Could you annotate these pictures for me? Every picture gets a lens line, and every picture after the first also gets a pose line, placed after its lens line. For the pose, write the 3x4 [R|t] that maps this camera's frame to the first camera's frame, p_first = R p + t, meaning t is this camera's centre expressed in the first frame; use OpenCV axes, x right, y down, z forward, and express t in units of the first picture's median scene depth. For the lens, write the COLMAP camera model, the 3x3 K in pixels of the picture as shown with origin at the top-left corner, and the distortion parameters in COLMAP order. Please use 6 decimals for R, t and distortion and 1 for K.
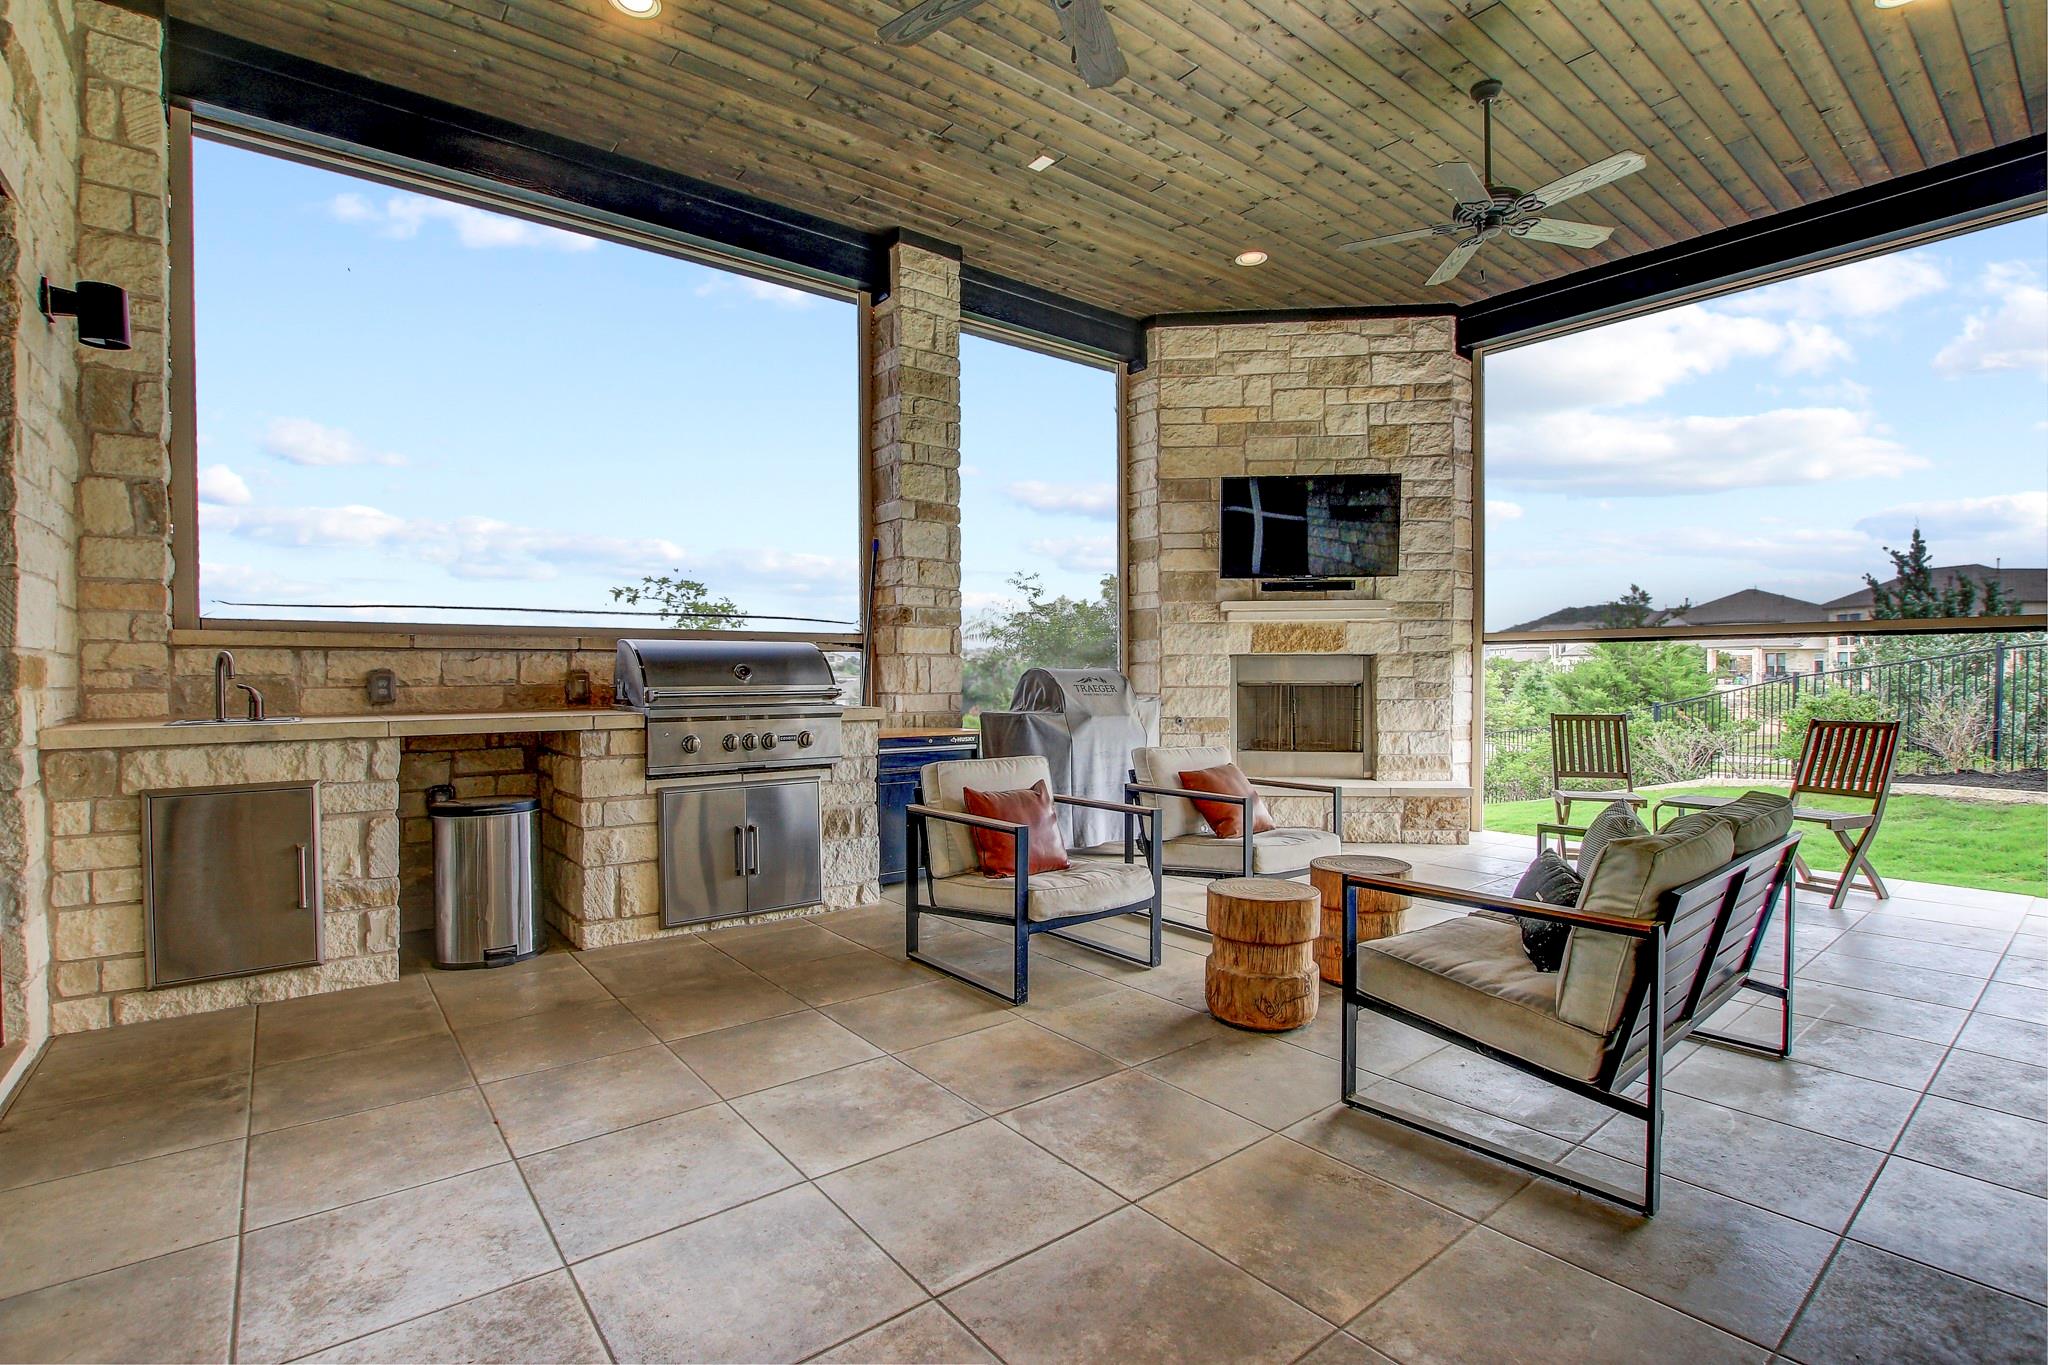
lens RADIAL K [[932.6, 0, 995.2], [0, 932.6, 680.7], [0, 0, 1]] dist [-0.038548, -0.000041]
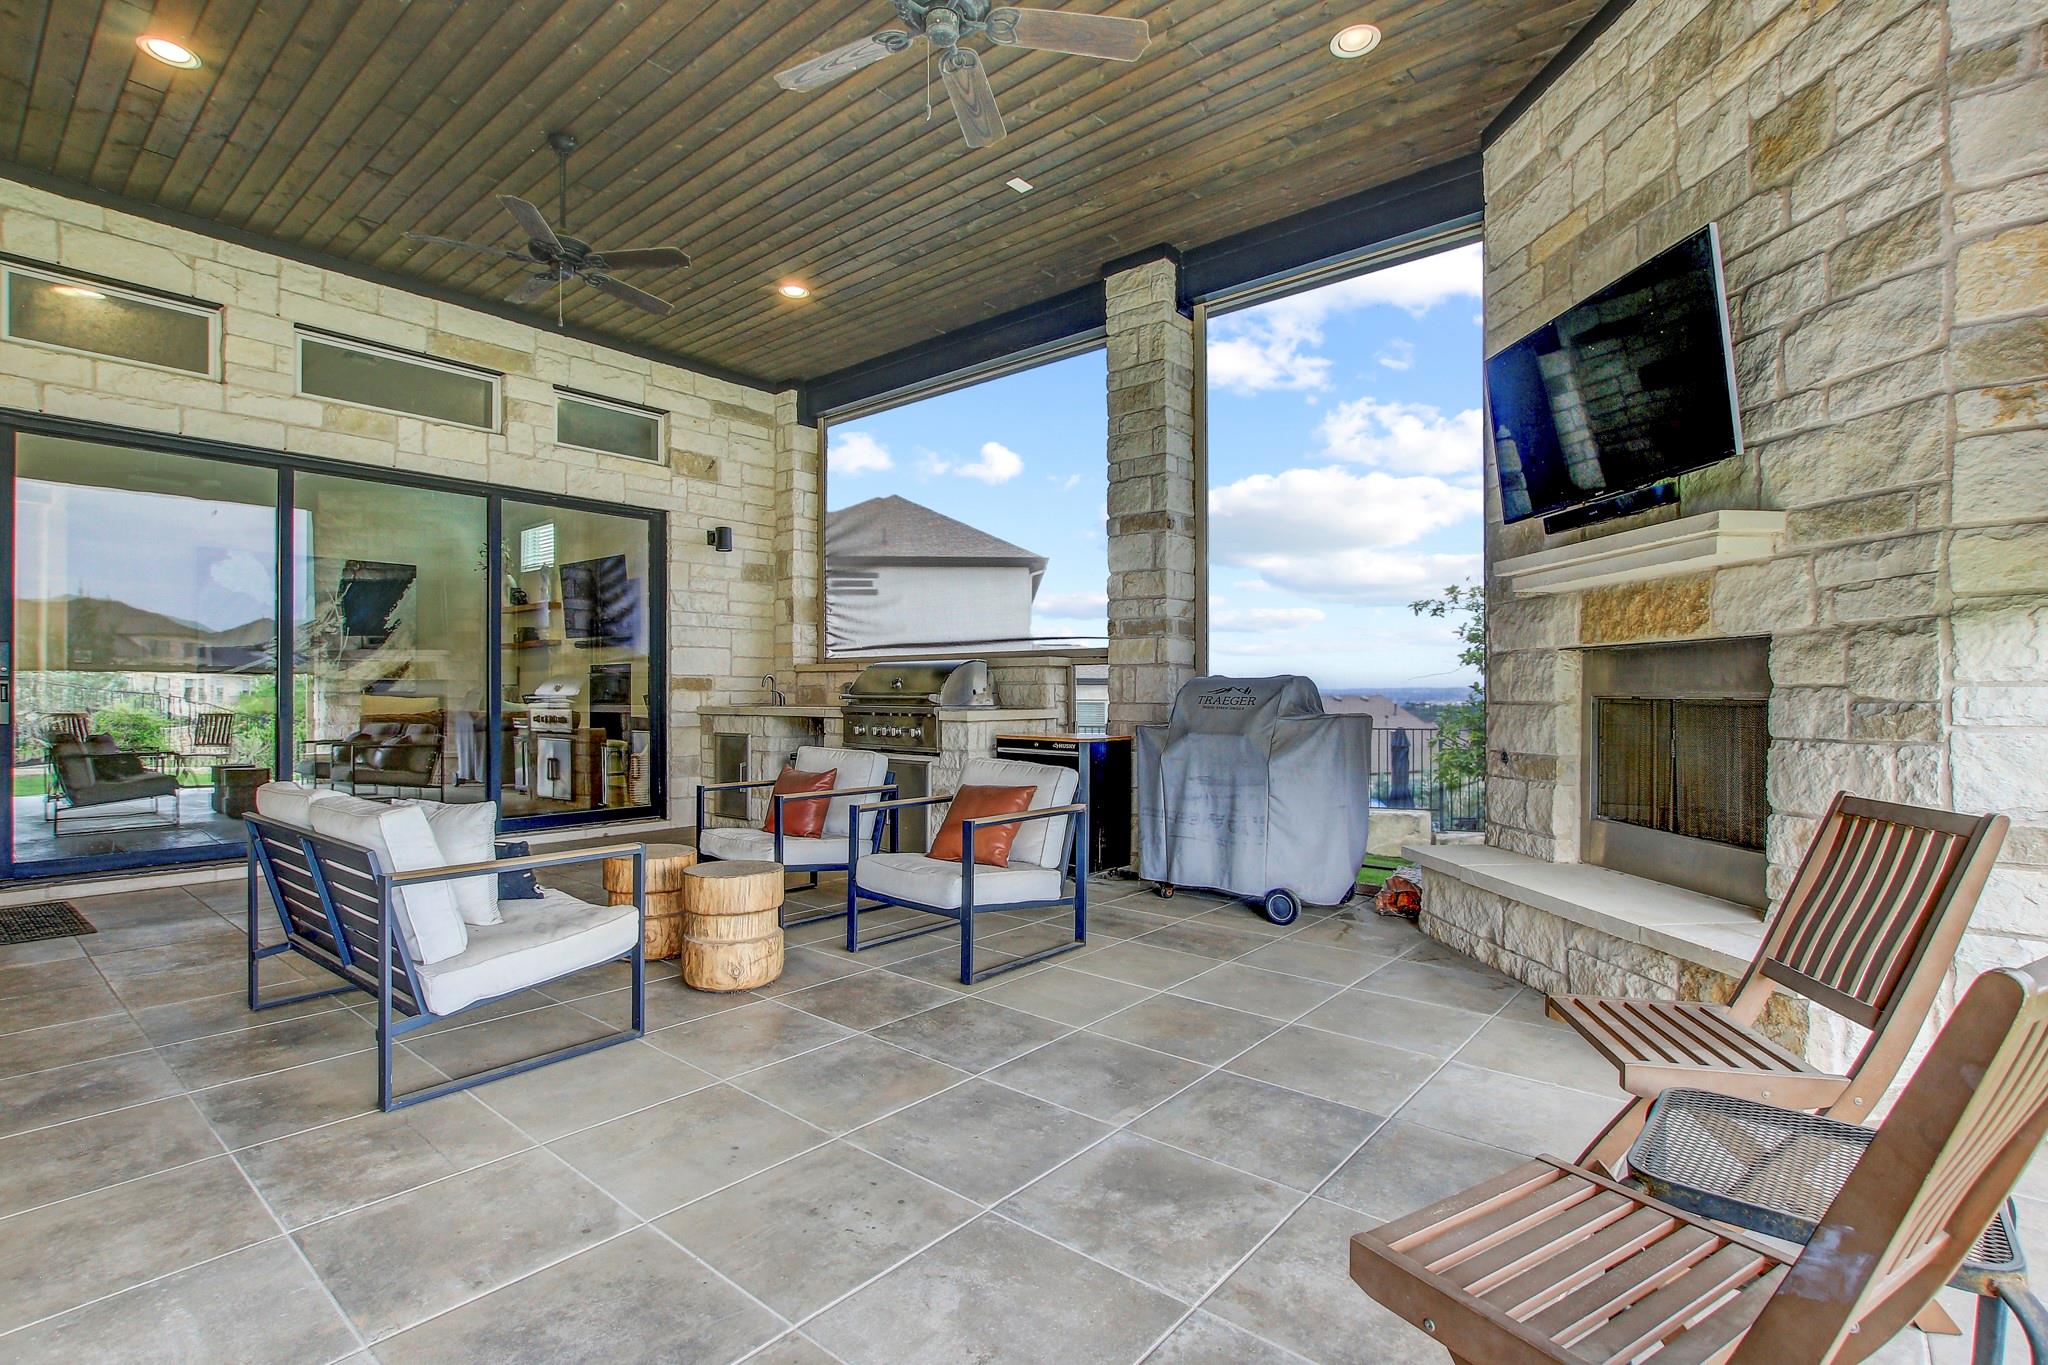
lens RADIAL K [[953.6, 0, 1014.0], [0, 953.6, 682.3], [0, 0, 1]] dist [-0.014029, 0.000281]
pose [[0.206931, -0.007904, -0.978324, 0.780737], [-0.008247, 0.999918, -0.009823, 0.001717], [0.978321, 0.010101, 0.206848, 0.563234]]
